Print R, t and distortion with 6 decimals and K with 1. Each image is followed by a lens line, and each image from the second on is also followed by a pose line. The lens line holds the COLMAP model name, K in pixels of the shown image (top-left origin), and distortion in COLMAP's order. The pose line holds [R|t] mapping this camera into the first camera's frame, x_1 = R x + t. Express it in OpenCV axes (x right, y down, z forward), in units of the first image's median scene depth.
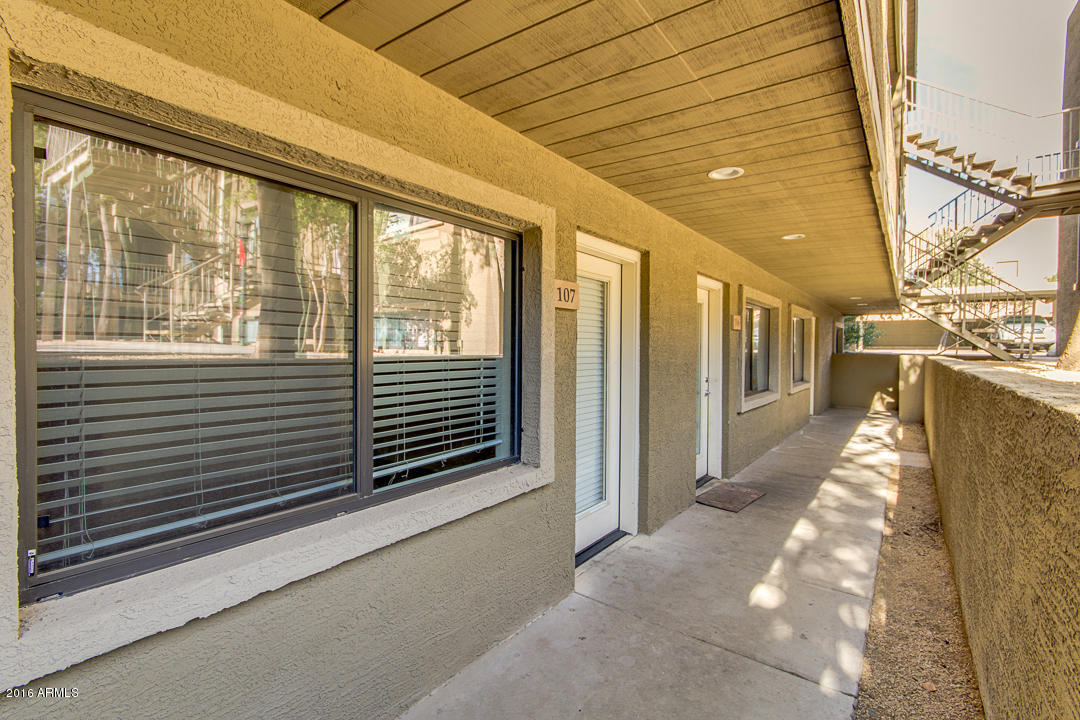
lens RADIAL K [[516.5, 0, 541.4], [0, 516.5, 362.5], [0, 0, 1]] dist [0.001215, 0.000316]
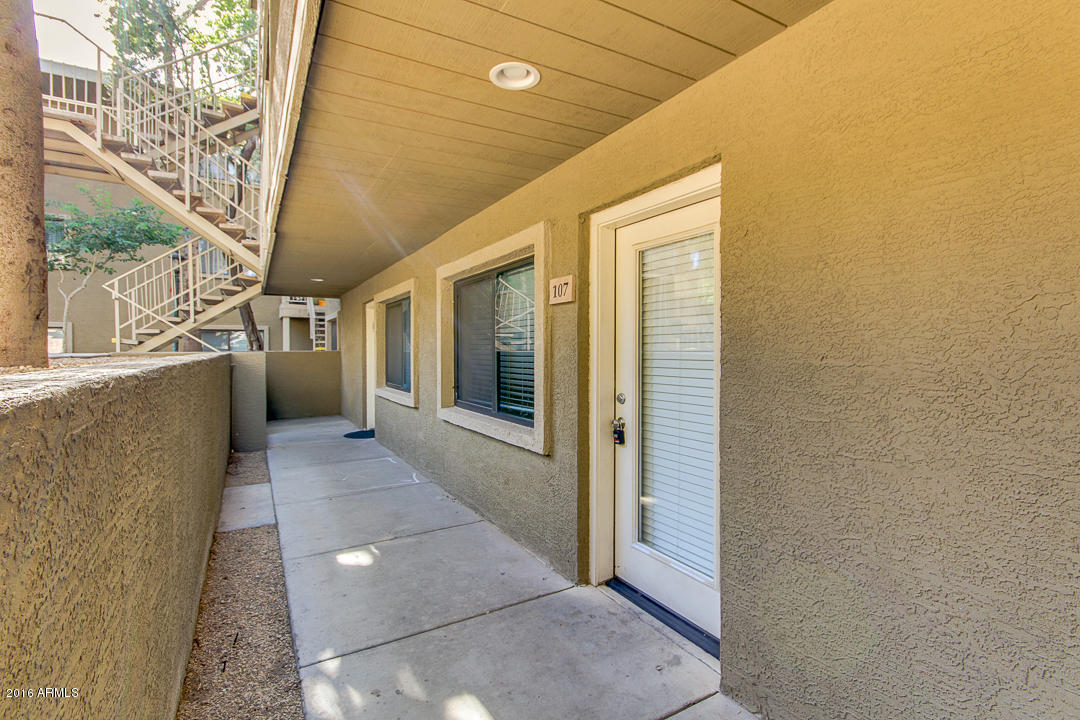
lens RADIAL K [[514.8, 0, 559.2], [0, 514.8, 360.9], [0, 0, 1]] dist [-0.001004, -0.000046]
pose [[-0.404066, 0.021033, -0.914488, 0.976695], [-0.024066, 0.999145, 0.033614, -0.020251], [0.914413, 0.035590, -0.403215, 1.366366]]
